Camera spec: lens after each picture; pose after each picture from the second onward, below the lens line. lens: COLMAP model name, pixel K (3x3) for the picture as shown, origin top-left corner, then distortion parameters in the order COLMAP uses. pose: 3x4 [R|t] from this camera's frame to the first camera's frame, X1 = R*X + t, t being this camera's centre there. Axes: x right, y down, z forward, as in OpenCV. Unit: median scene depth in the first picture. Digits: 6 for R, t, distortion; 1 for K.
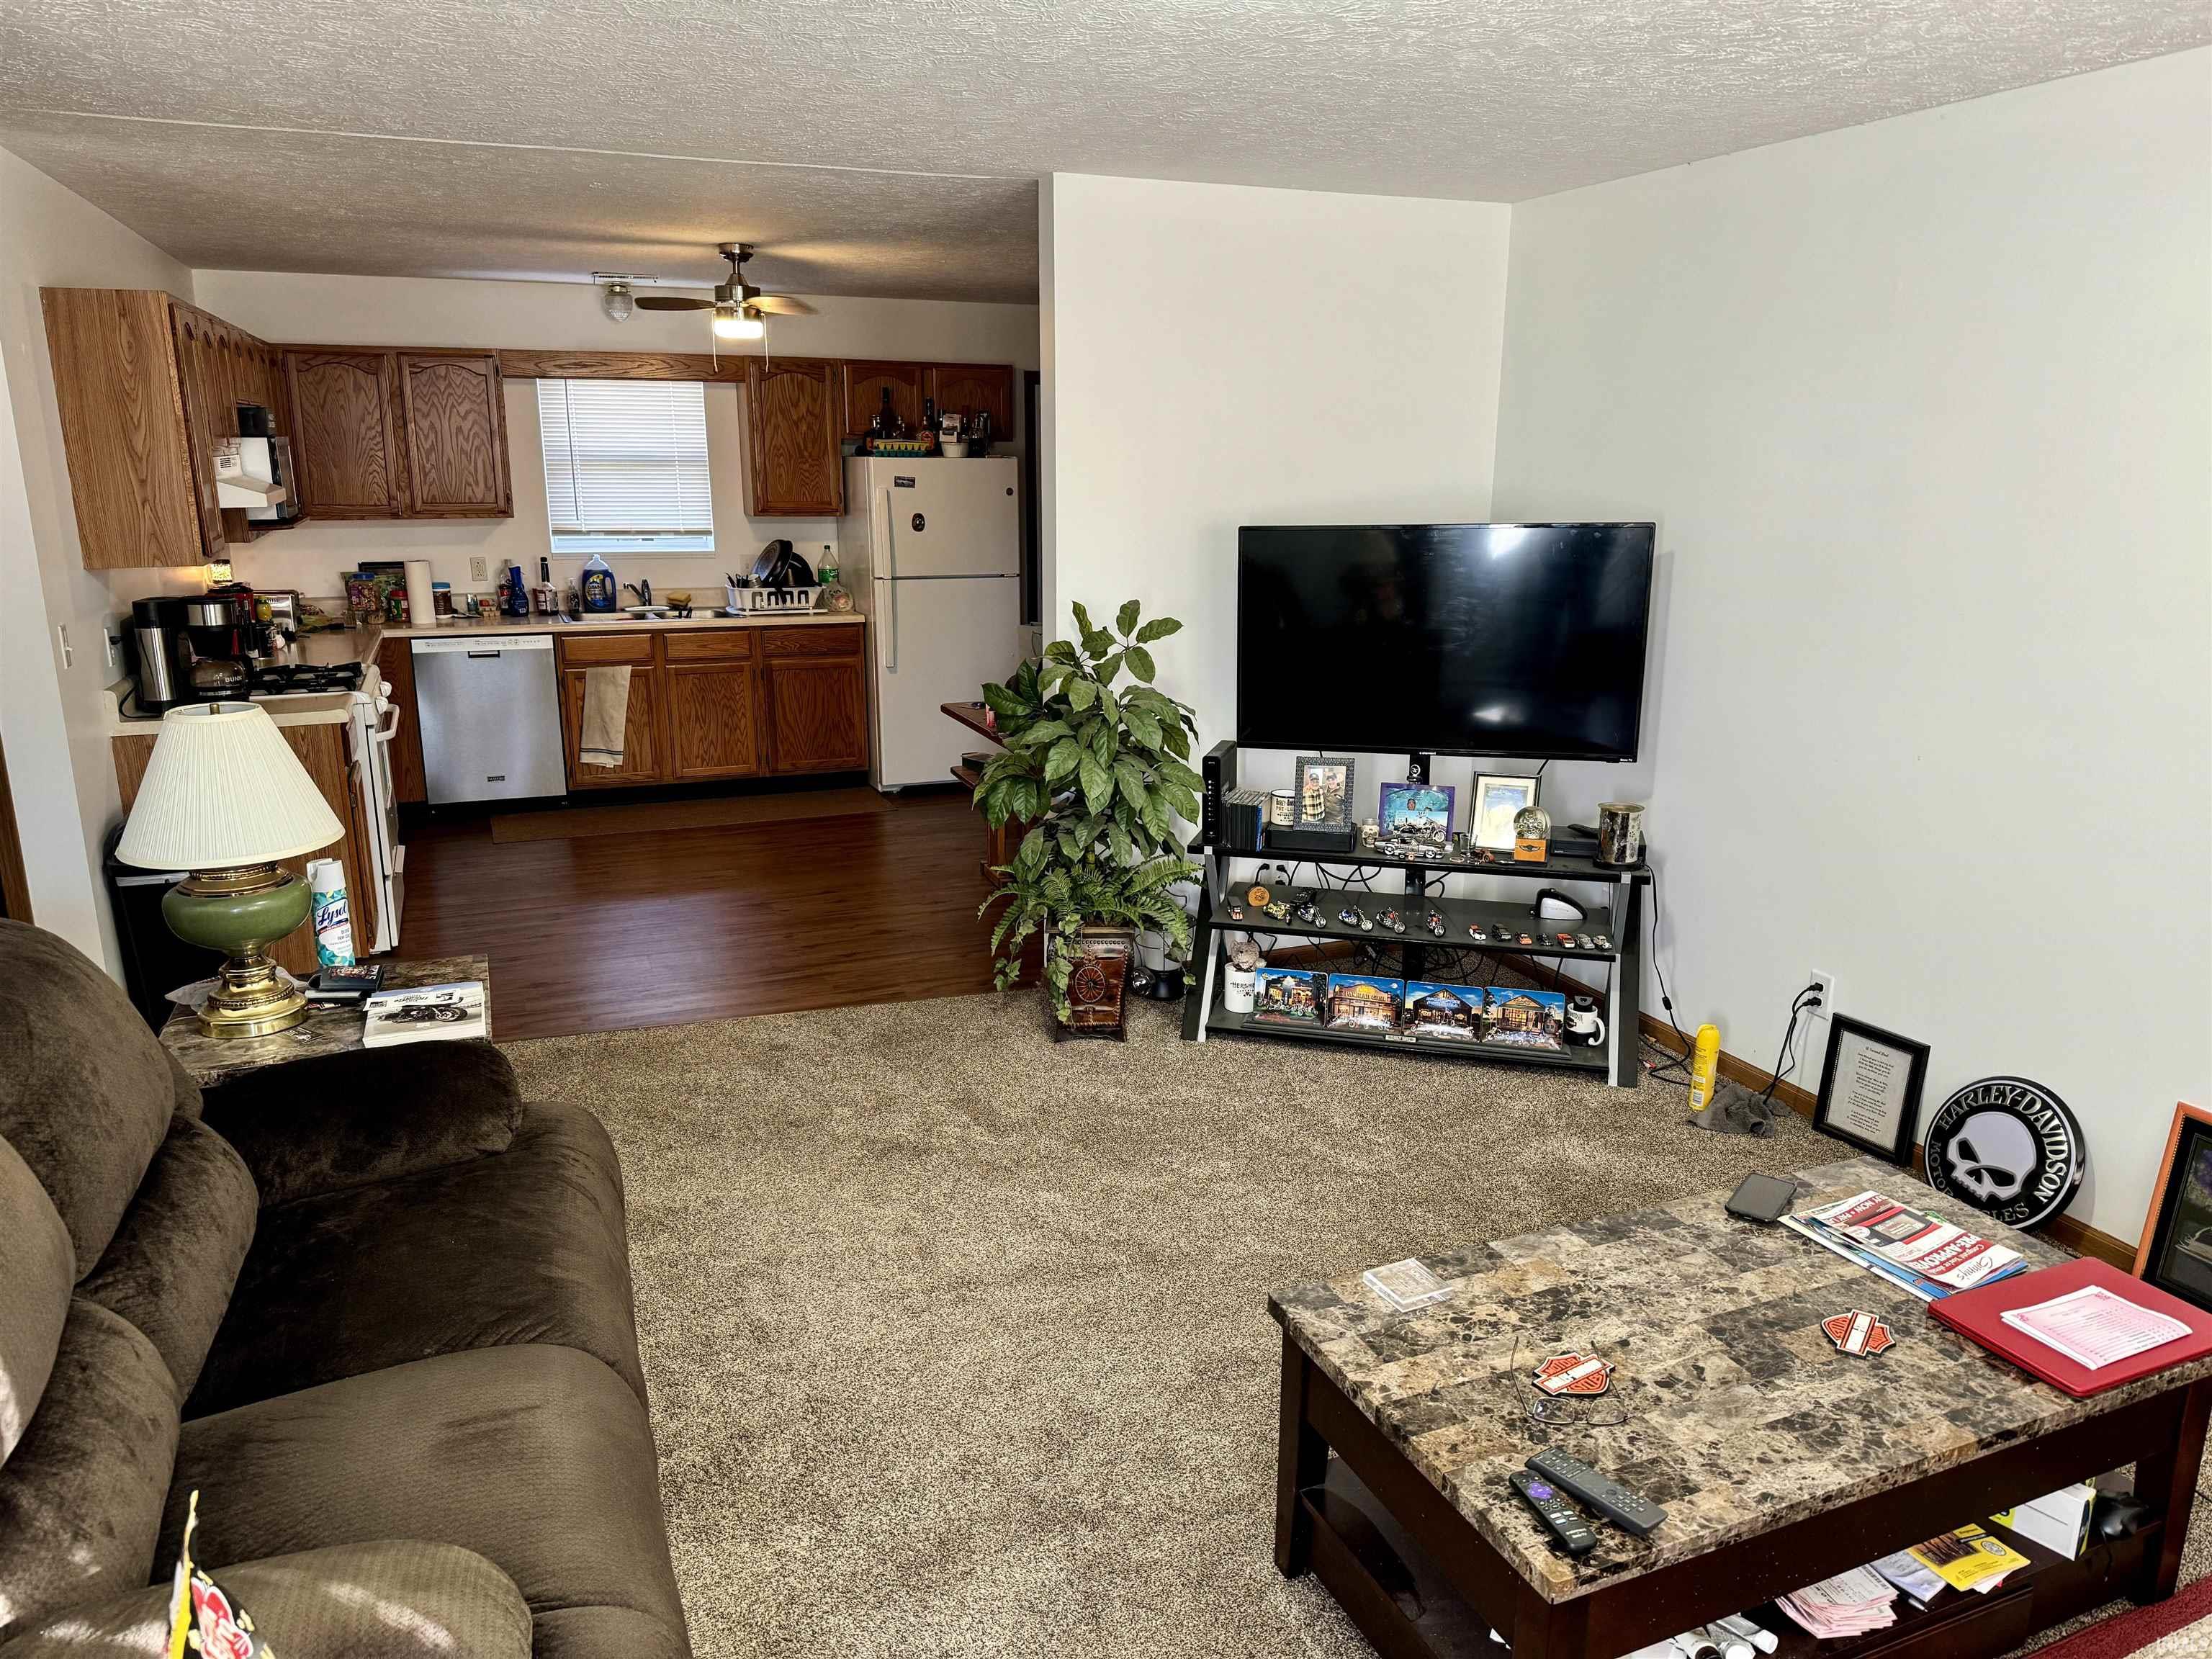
lens RADIAL K [[1535.2, 0, 1107.4], [0, 1535.2, 833.7], [0, 0, 1]] dist [-0.002491, -0.000293]
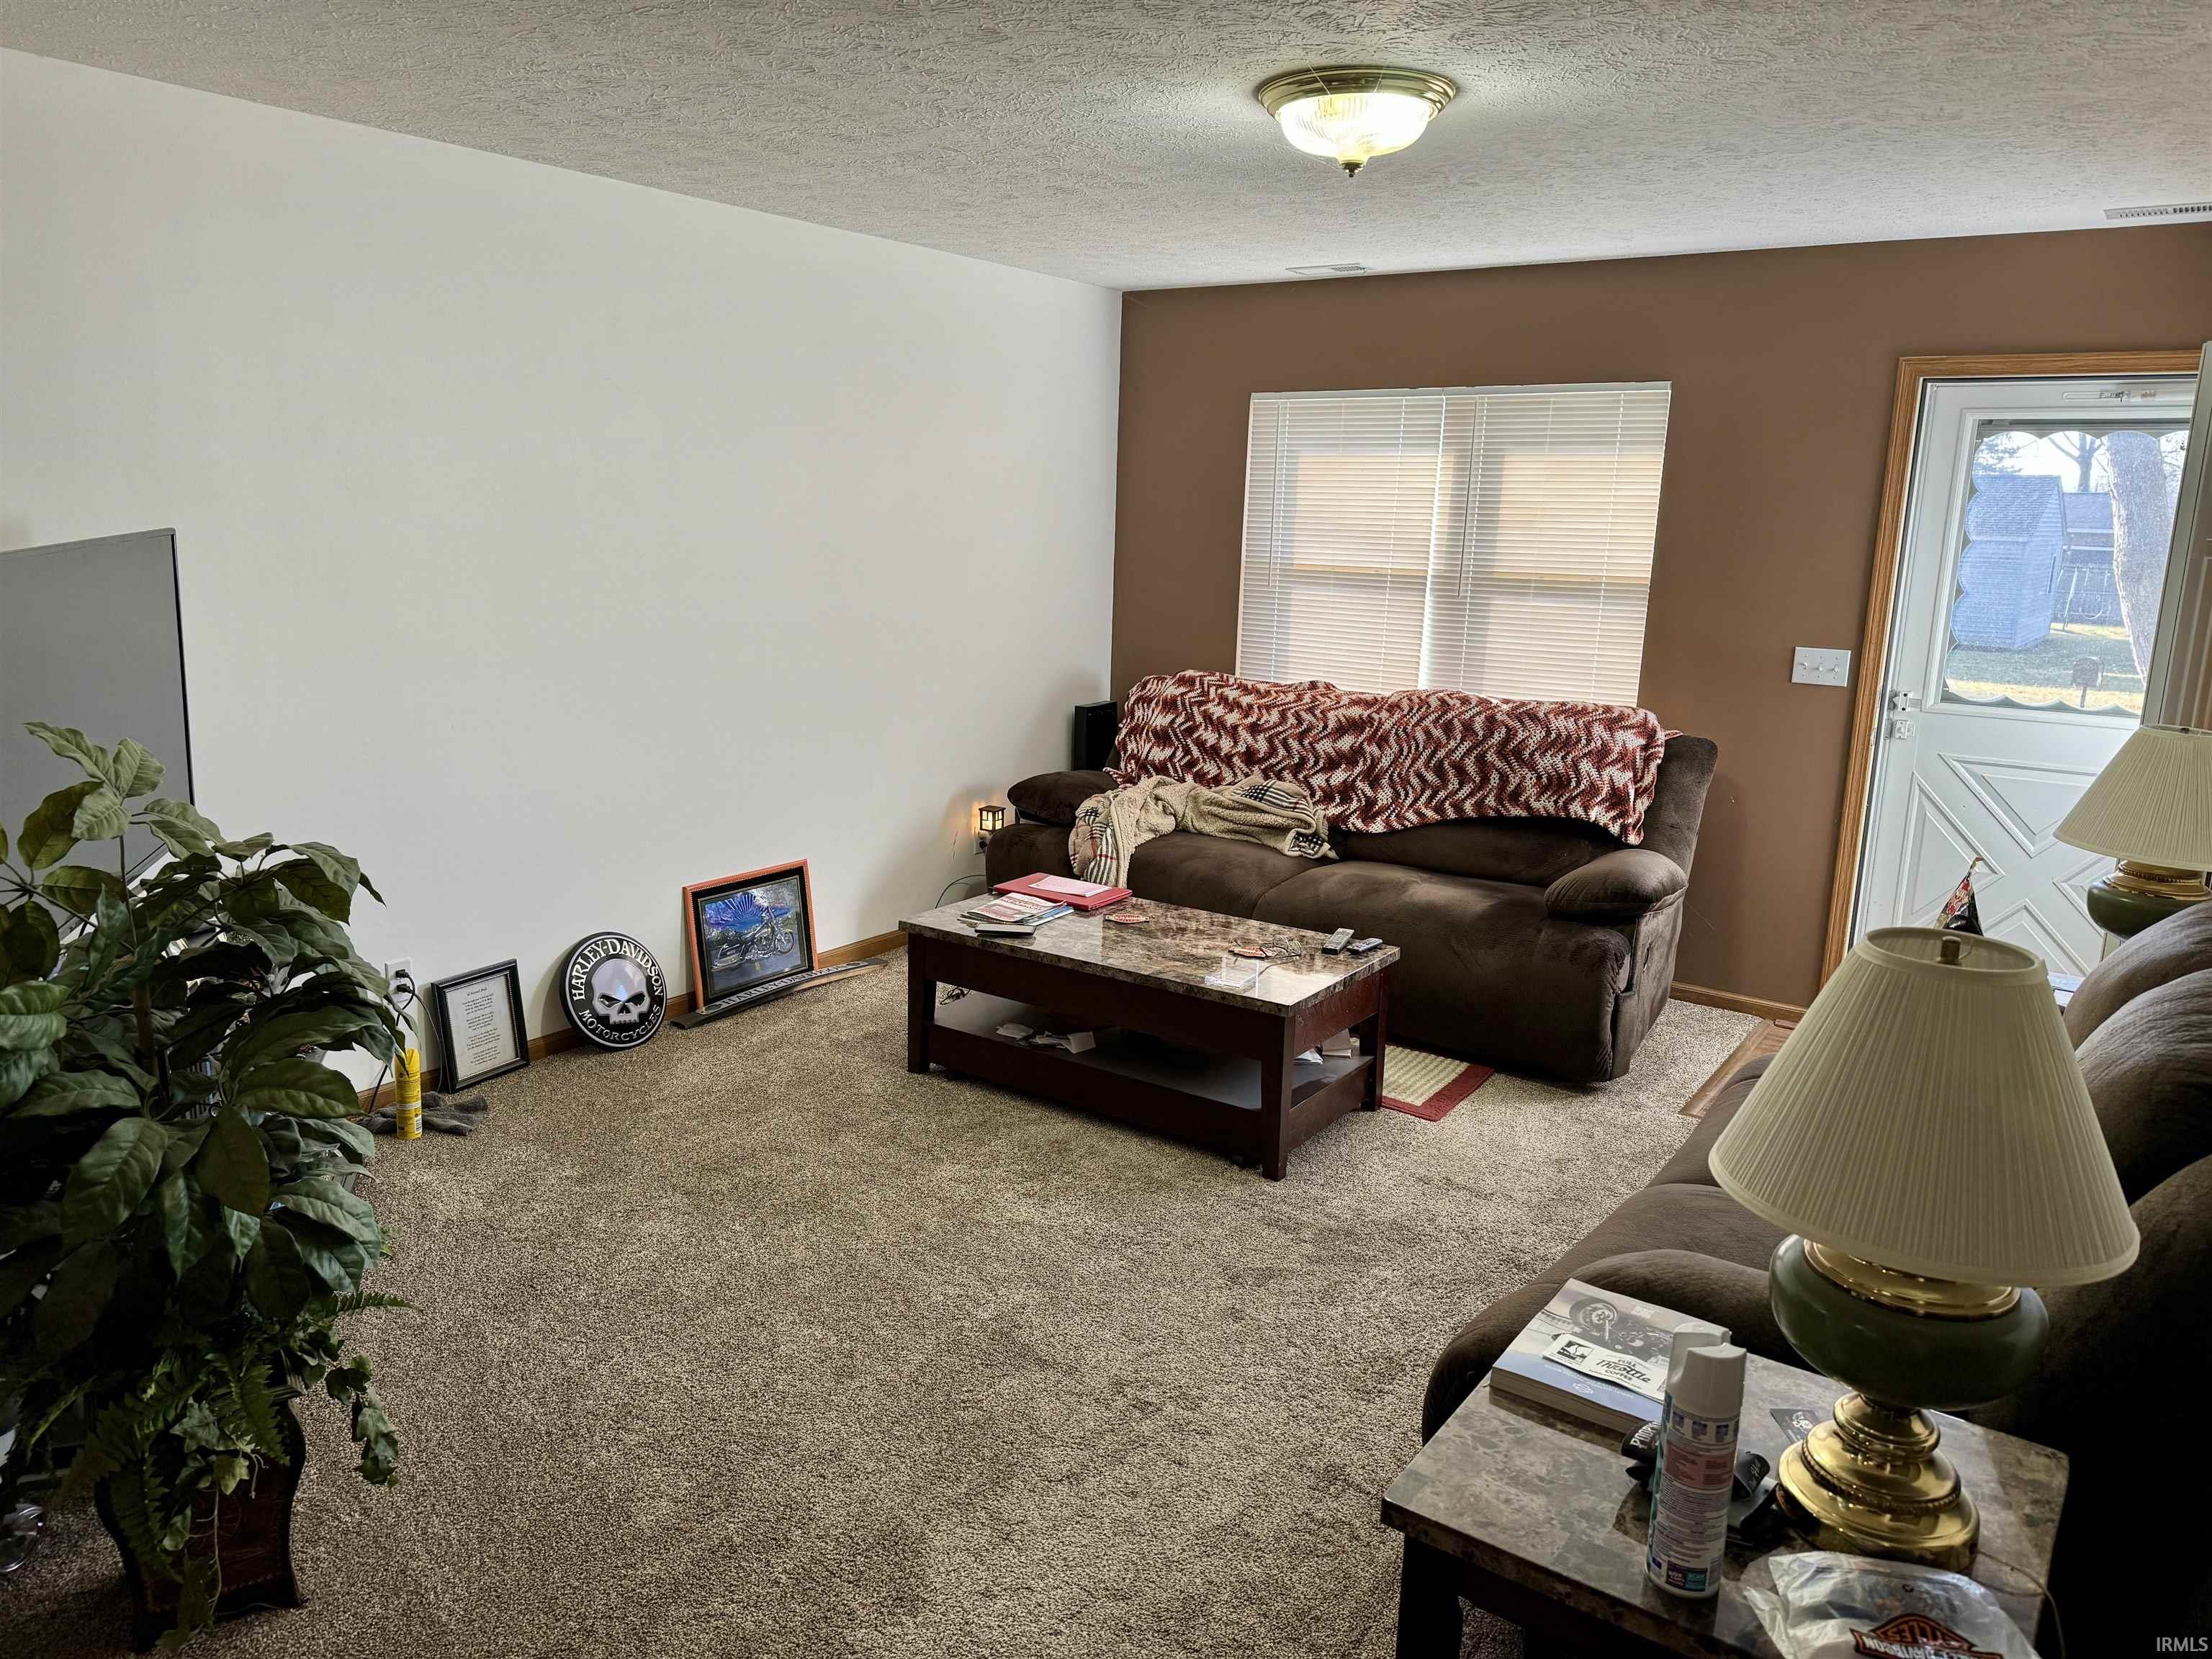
lens RADIAL K [[1535.2, 0, 1104.8], [0, 1535.2, 827.5], [0, 0, 1]] dist [-0.002491, -0.000293]
pose [[-0.558571, -0.185519, 0.808444, -0.699936], [0.162598, 0.931266, 0.326046, -0.285513], [-0.813364, 0.313571, -0.490013, 1.250609]]
